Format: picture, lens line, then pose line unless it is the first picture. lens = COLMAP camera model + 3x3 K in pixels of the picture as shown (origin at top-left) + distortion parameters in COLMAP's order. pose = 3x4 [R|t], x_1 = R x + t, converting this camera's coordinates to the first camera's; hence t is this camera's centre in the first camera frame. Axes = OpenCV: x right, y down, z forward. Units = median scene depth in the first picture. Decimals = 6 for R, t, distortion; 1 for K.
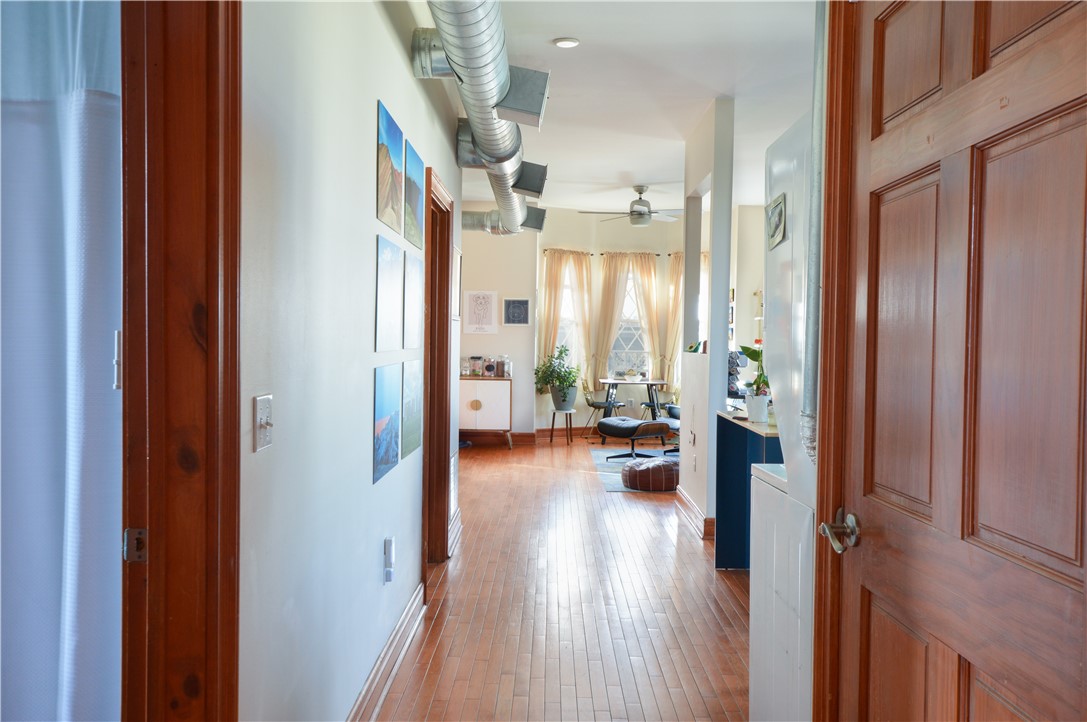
lens RADIAL K [[934.6, 0, 543.6], [0, 934.6, 361.9], [0, 0, 1]] dist [-0.001954, -0.000693]
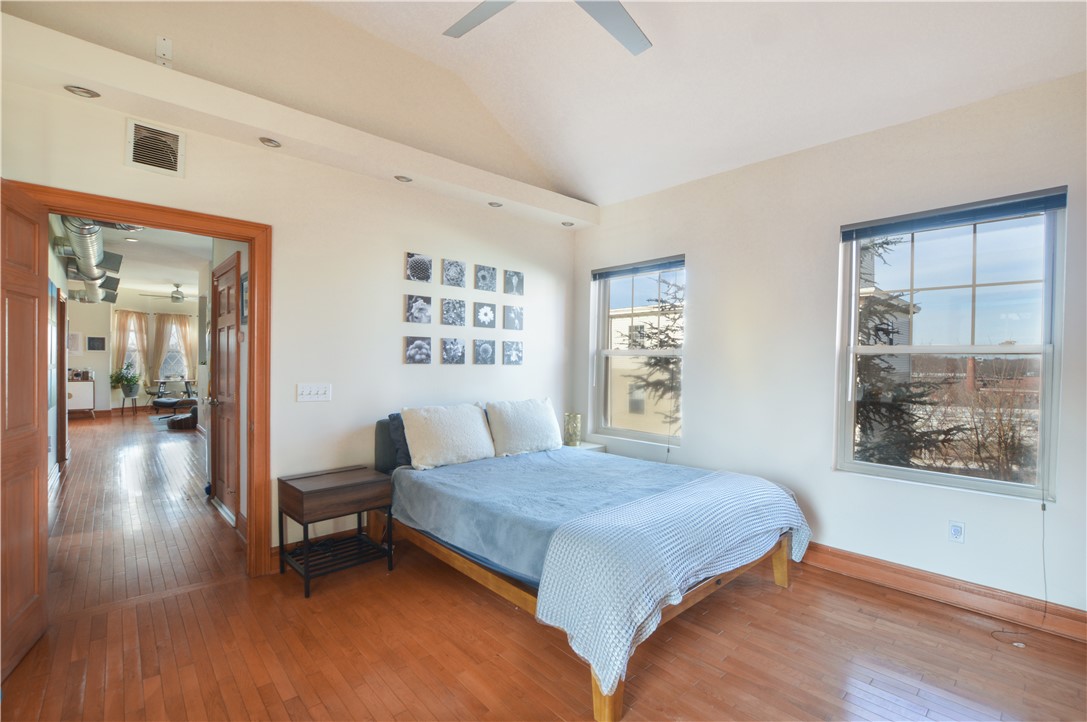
lens RADIAL K [[471.0, 0, 545.1], [0, 471.0, 367.6], [0, 0, 1]] dist [-0.030982, 0.000026]
pose [[0.726013, -0.012325, 0.687571, -0.007323], [0.015205, 0.999883, 0.001868, 0.004321], [-0.687513, 0.009098, 0.726115, -0.249935]]
